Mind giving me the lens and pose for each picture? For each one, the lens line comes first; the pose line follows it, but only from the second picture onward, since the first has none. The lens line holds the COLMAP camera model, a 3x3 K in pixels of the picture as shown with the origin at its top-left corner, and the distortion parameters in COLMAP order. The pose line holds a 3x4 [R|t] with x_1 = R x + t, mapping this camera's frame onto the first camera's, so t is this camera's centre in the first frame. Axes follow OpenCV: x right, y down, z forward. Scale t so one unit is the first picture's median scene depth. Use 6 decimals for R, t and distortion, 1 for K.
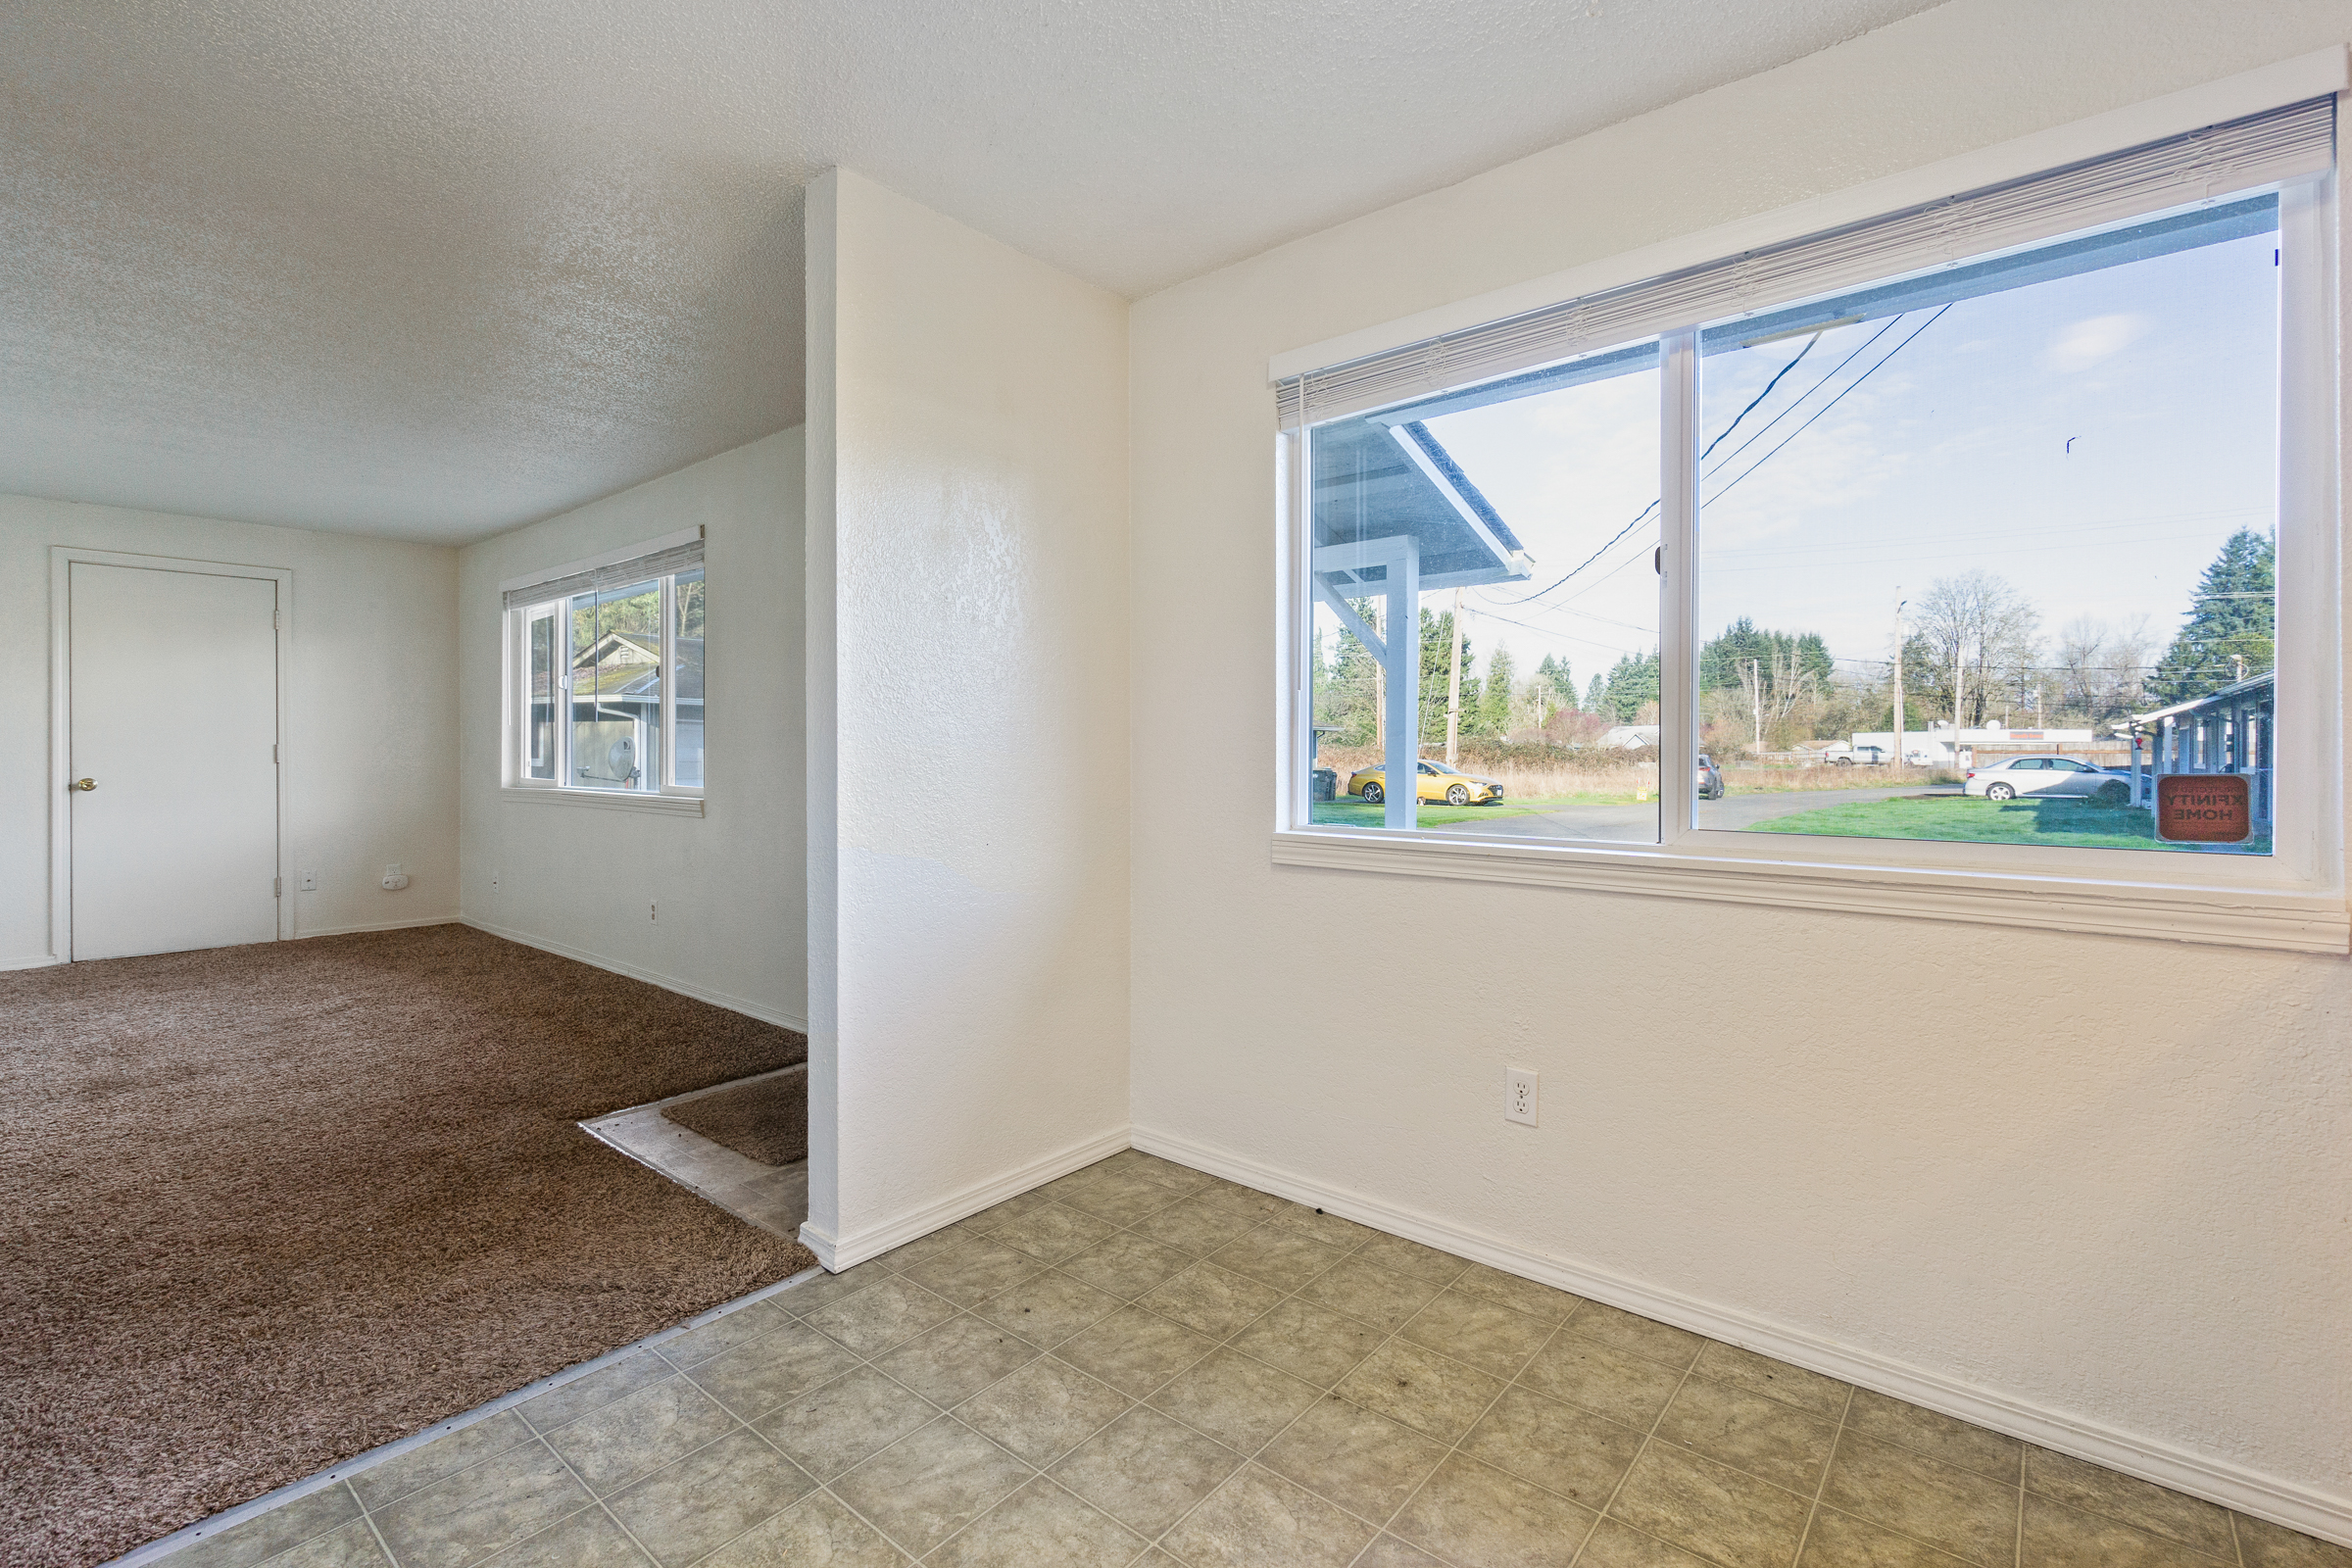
lens RADIAL K [[1050.8, 0, 1175.4], [0, 1050.8, 762.9], [0, 0, 1]] dist [-0.005873, 0.002177]
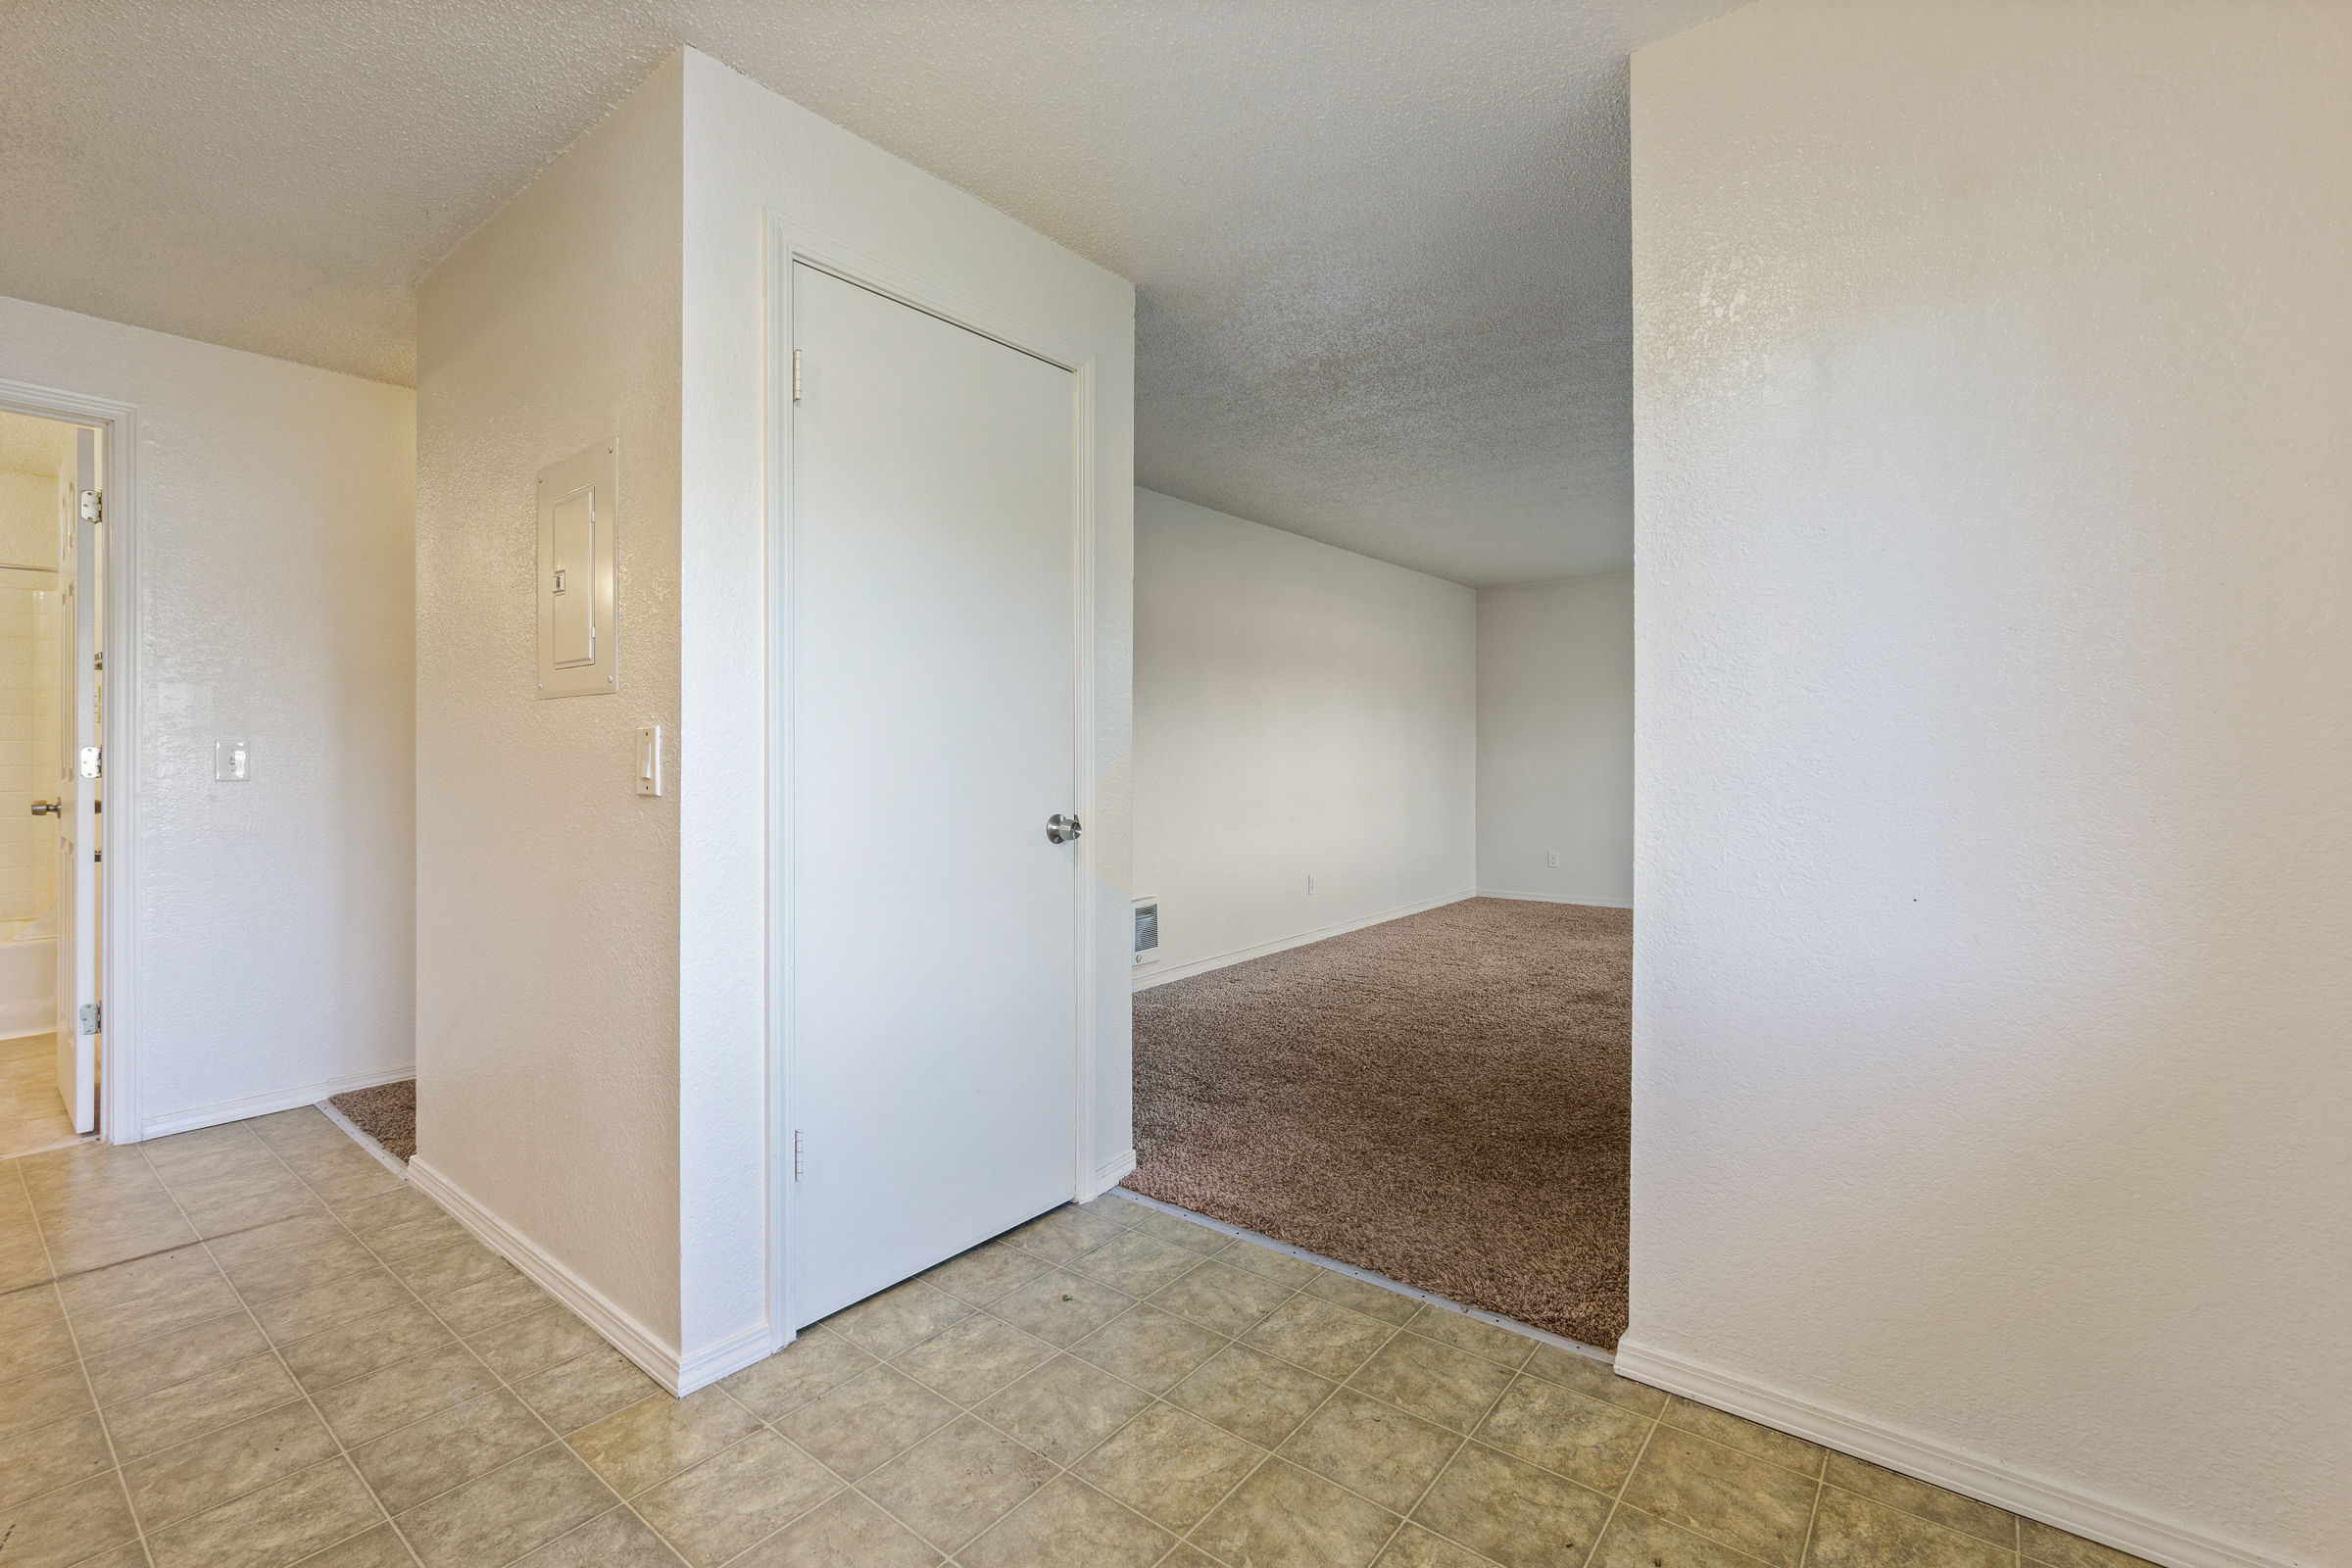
lens RADIAL K [[1050.8, 0, 1201.7], [0, 1050.8, 712.8], [0, 0, 1]] dist [-0.005873, 0.002177]
pose [[0.034652, -0.036546, -0.998731, 0.546425], [-0.010152, 0.999267, -0.036918, -0.014470], [0.999348, 0.011418, 0.034256, 0.643646]]
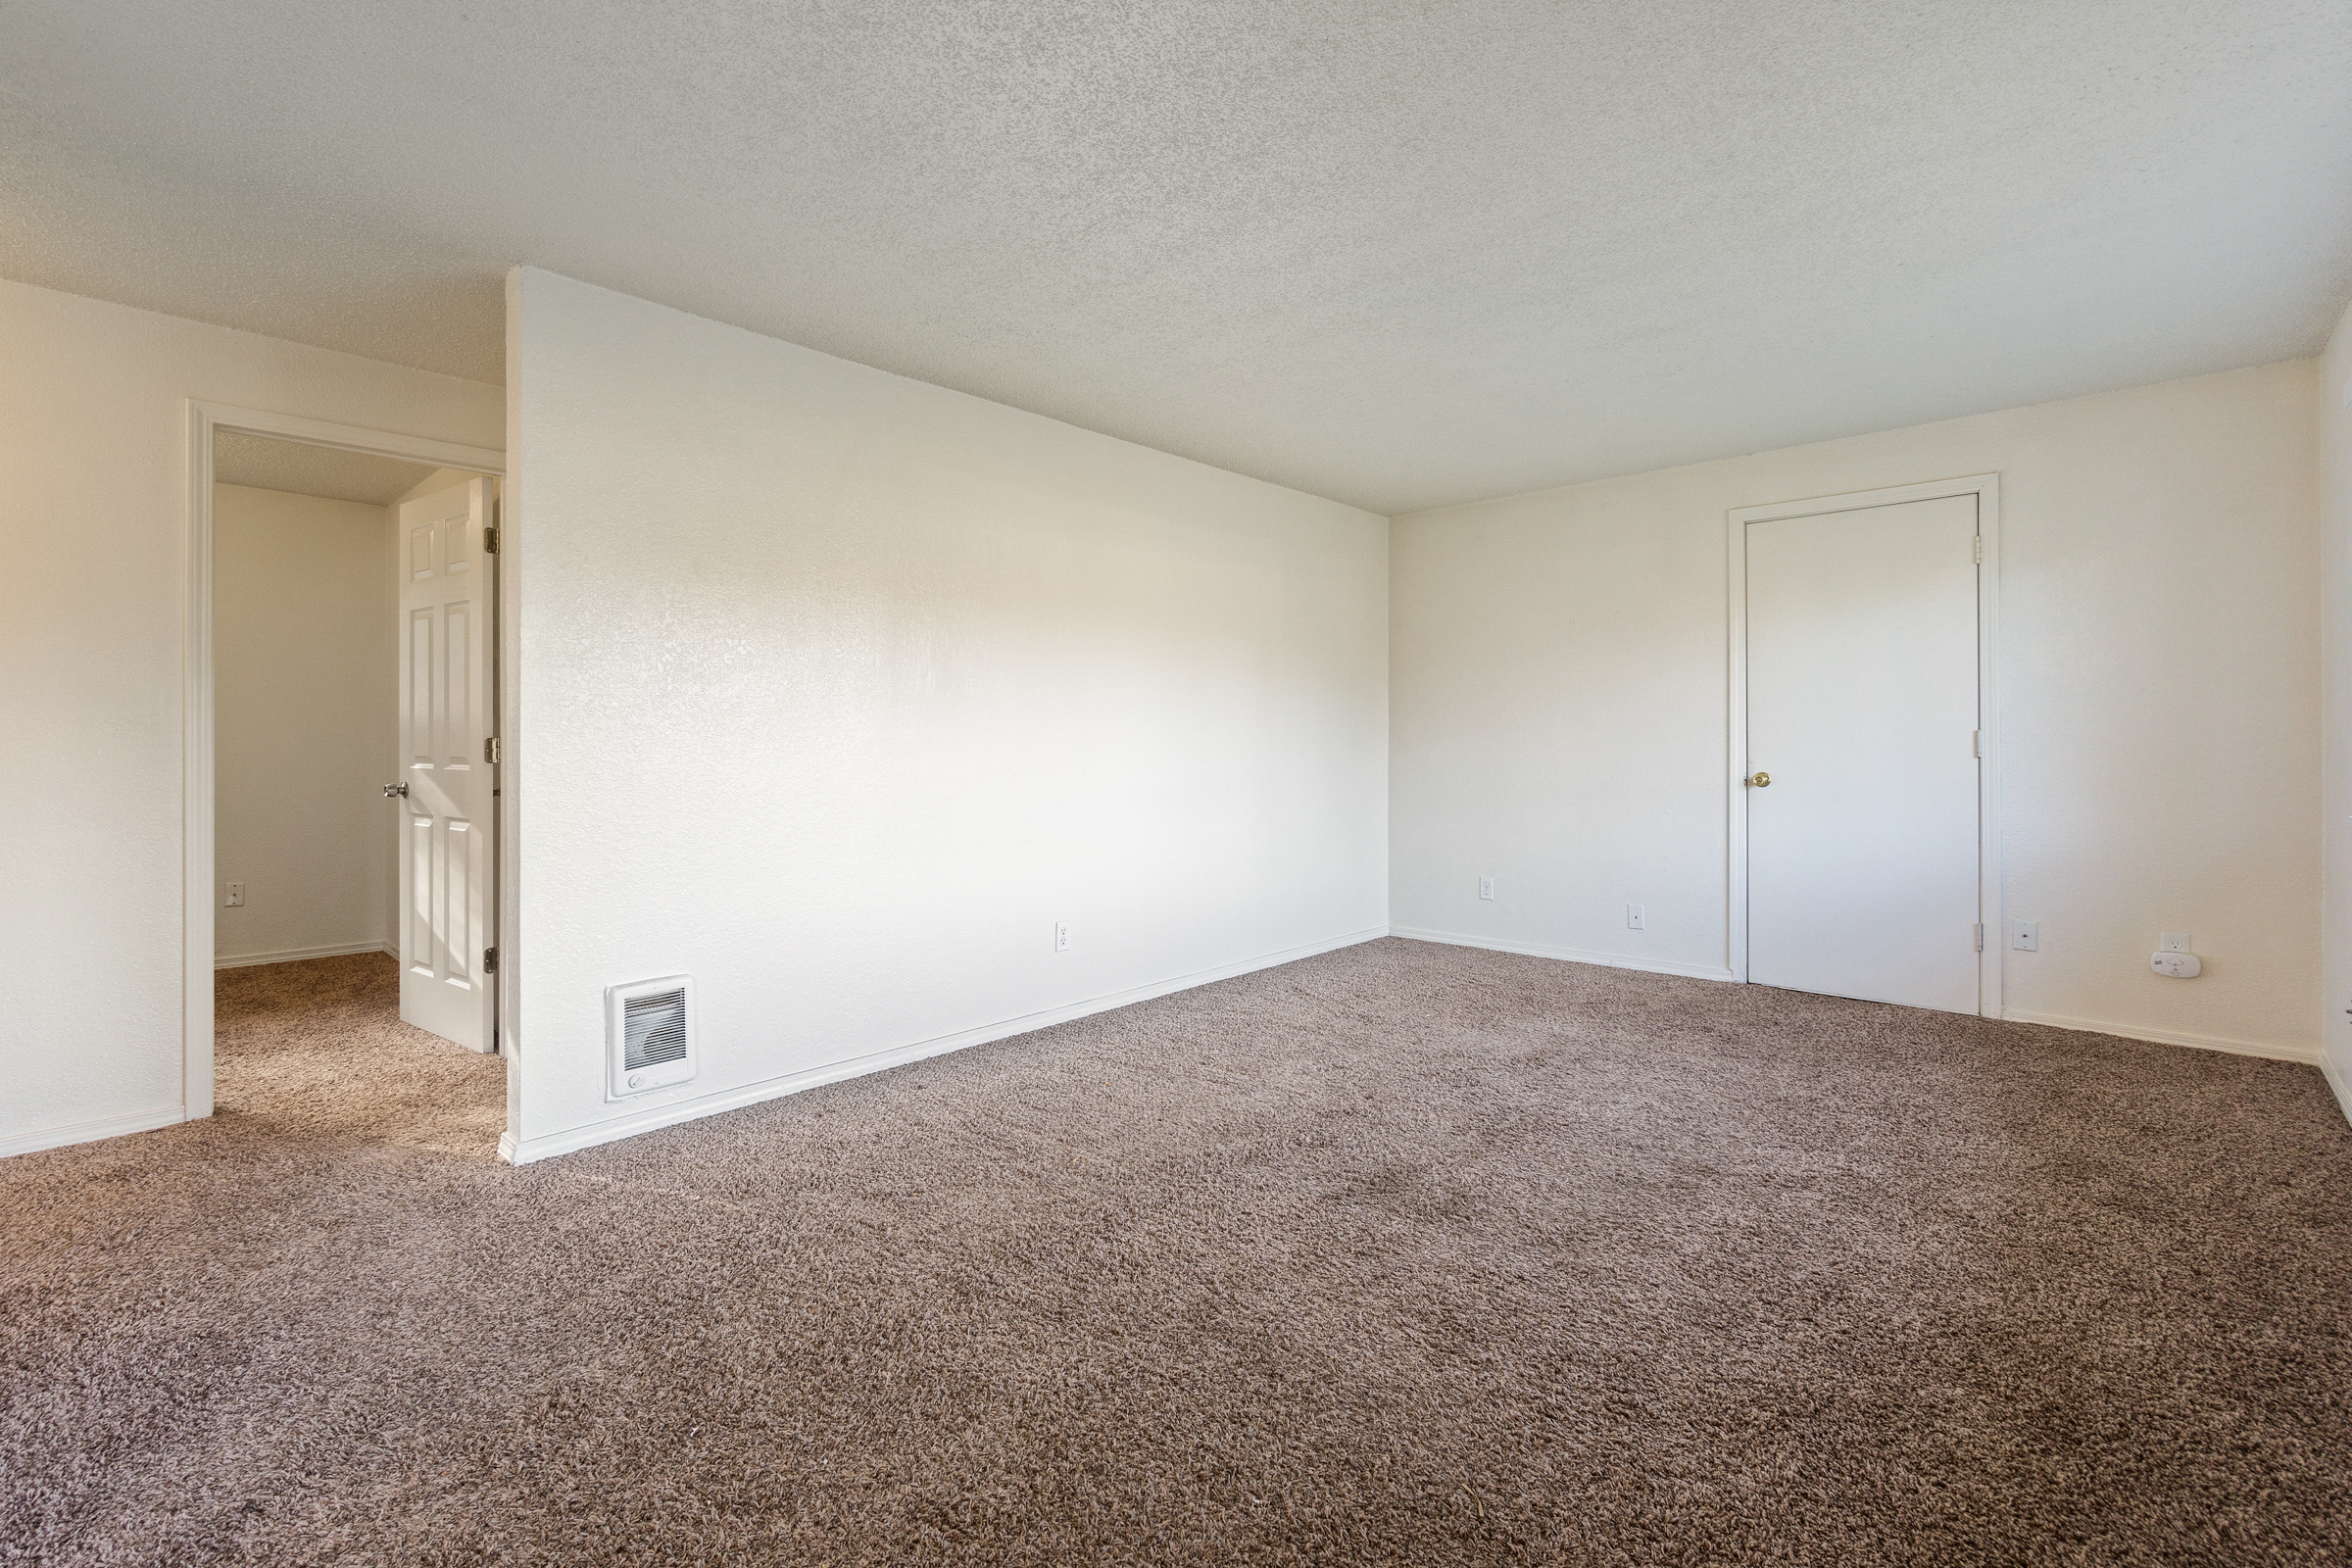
lens RADIAL K [[1050.8, 0, 1197.4], [0, 1050.8, 727.1], [0, 0, 1]] dist [-0.005873, 0.002177]
pose [[-0.042155, -0.014439, -0.999007, -0.379675], [-0.010183, 0.999850, -0.014021, -0.012496], [0.999059, 0.009581, -0.042295, 1.345624]]
